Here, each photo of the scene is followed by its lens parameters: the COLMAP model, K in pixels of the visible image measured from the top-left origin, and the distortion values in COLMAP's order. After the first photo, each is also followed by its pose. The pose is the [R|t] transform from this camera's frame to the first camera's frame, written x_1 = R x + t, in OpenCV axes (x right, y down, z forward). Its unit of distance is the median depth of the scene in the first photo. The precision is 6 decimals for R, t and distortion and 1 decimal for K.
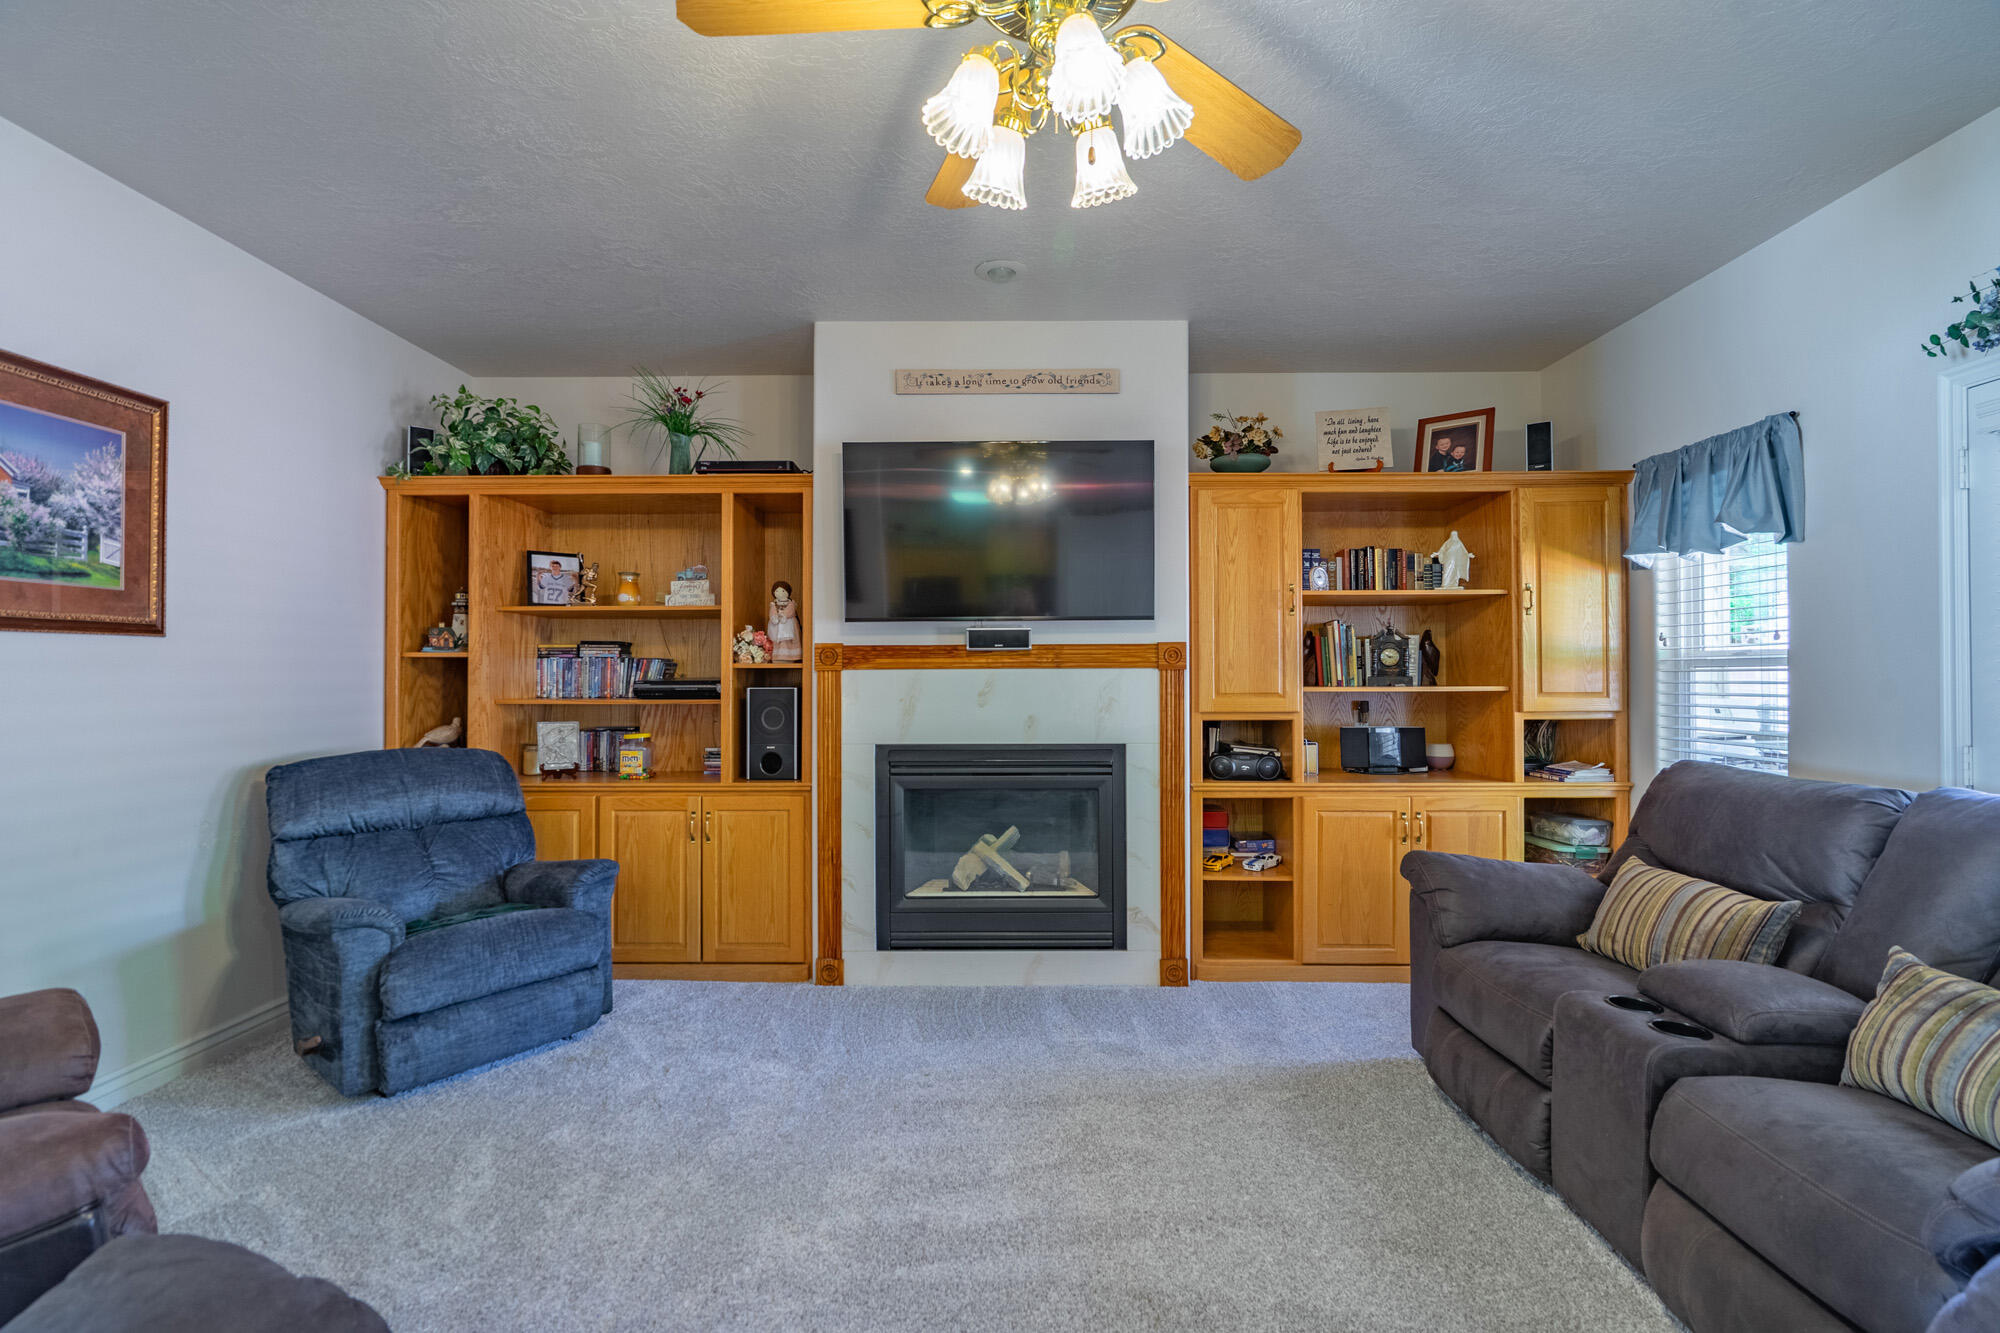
lens RADIAL K [[907.8, 0, 995.8], [0, 907.8, 666.9], [0, 0, 1]] dist [-0.001116, 0.001549]
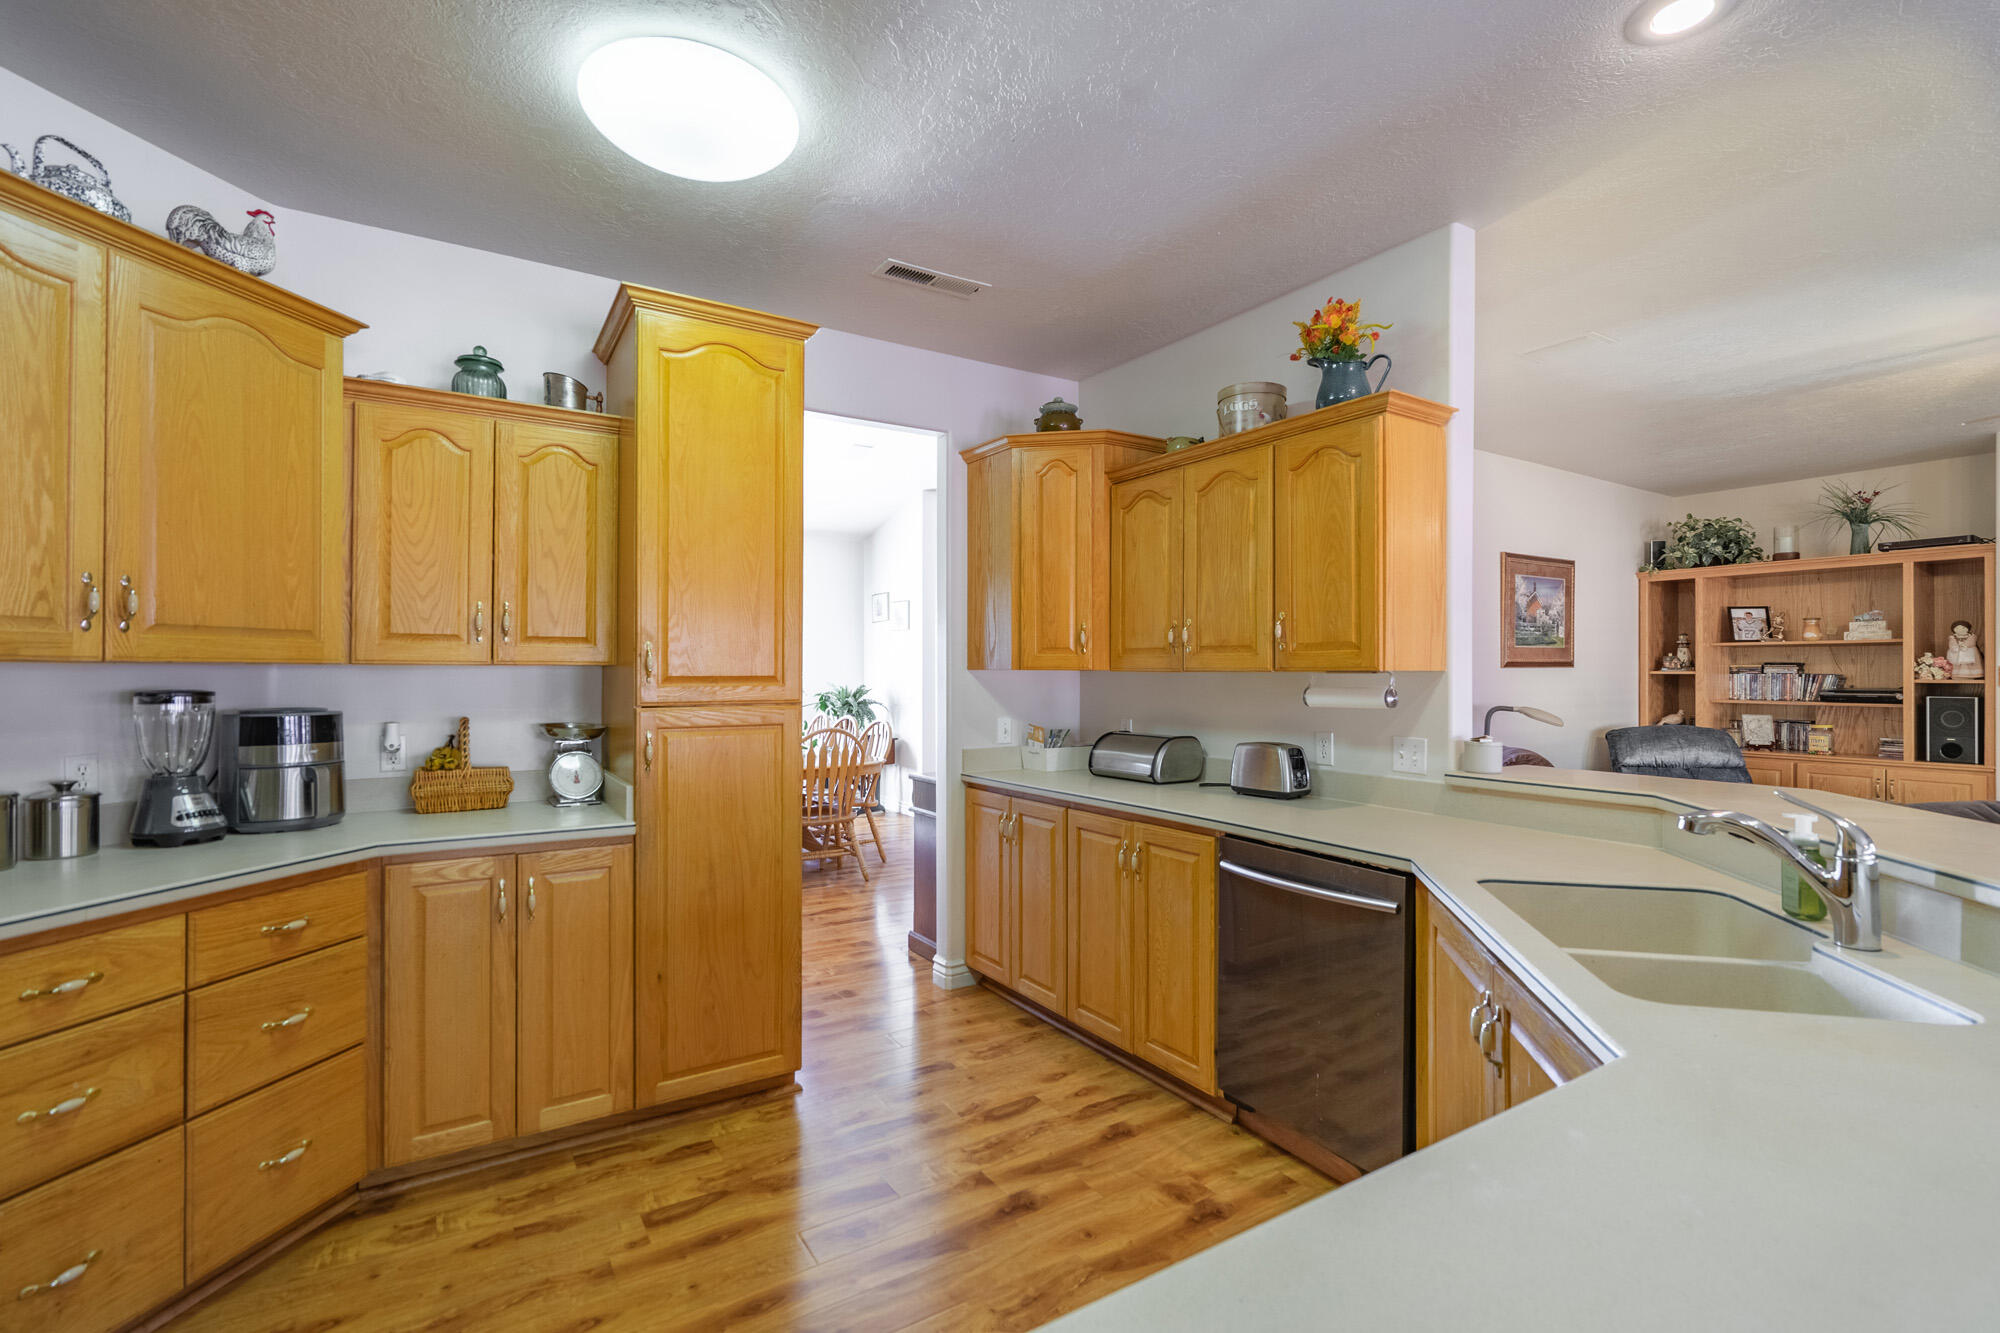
lens RADIAL K [[907.8, 0, 987.5], [0, 907.8, 664.5], [0, 0, 1]] dist [-0.001116, 0.001549]
pose [[0.552275, -0.003069, -0.833656, 0.101581], [0.003726, 0.999992, -0.001213, -0.031138], [0.833654, -0.002436, 0.552282, -1.020783]]
